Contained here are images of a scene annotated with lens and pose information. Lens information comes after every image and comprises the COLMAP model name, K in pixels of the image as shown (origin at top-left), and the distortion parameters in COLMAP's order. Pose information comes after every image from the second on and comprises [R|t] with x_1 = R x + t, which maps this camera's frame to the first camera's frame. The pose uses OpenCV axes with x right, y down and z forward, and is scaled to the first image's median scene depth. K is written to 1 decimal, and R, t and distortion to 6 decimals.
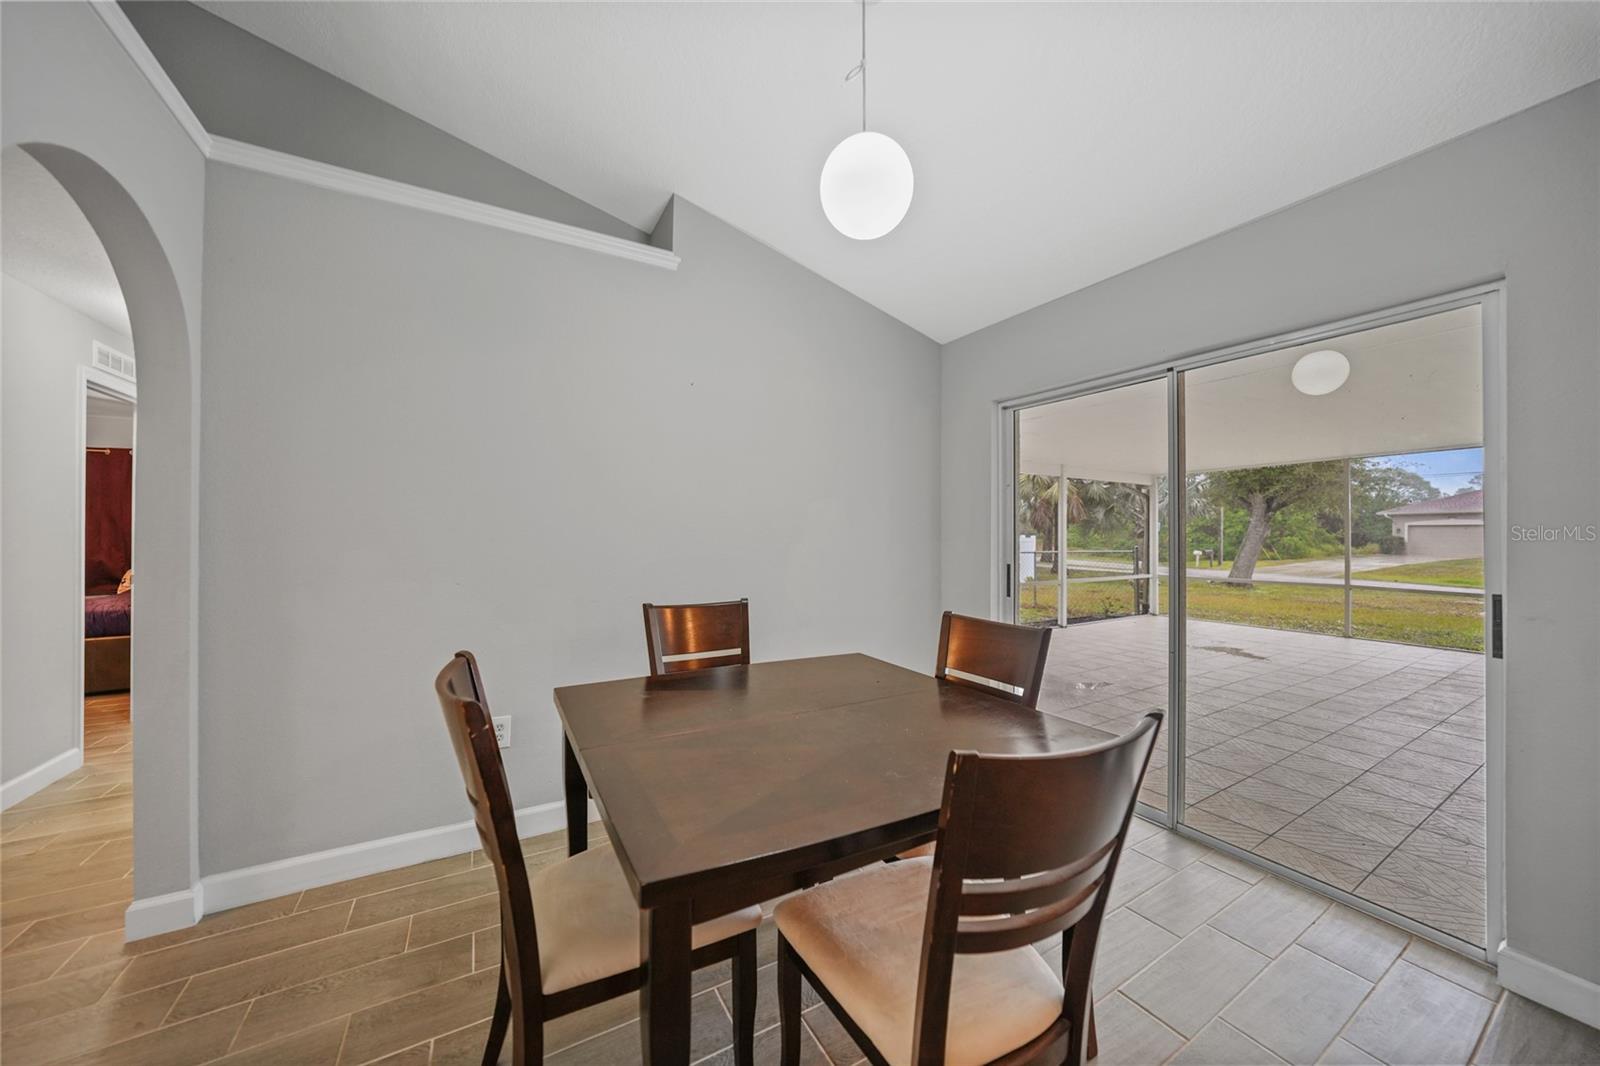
lens RADIAL K [[558.5, 0, 800.1], [0, 558.5, 527.3], [0, 0, 1]] dist [-0.021927, 0.002791]
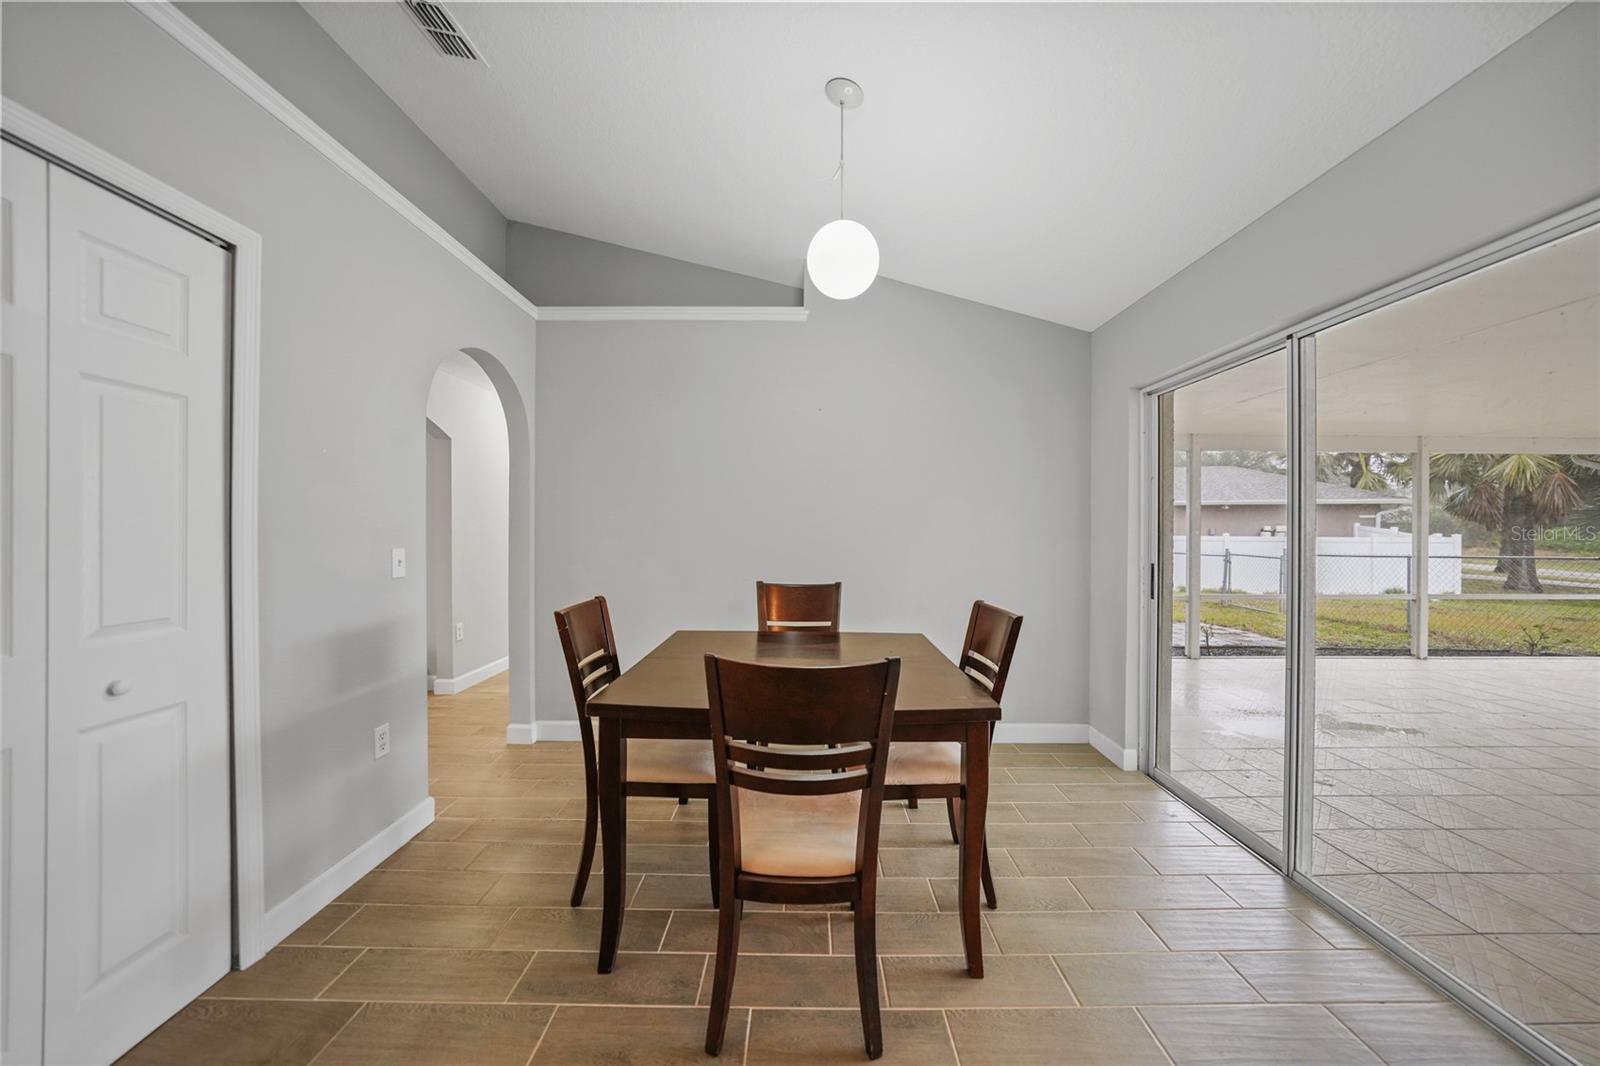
lens RADIAL K [[558.5, 0, 799.0], [0, 558.5, 530.6], [0, 0, 1]] dist [-0.021927, 0.002791]
pose [[0.862301, 0.000032, -0.506396, 0.442323], [0.005238, 0.999946, 0.008984, 0.000130], [0.506369, -0.010399, 0.862254, -0.109335]]
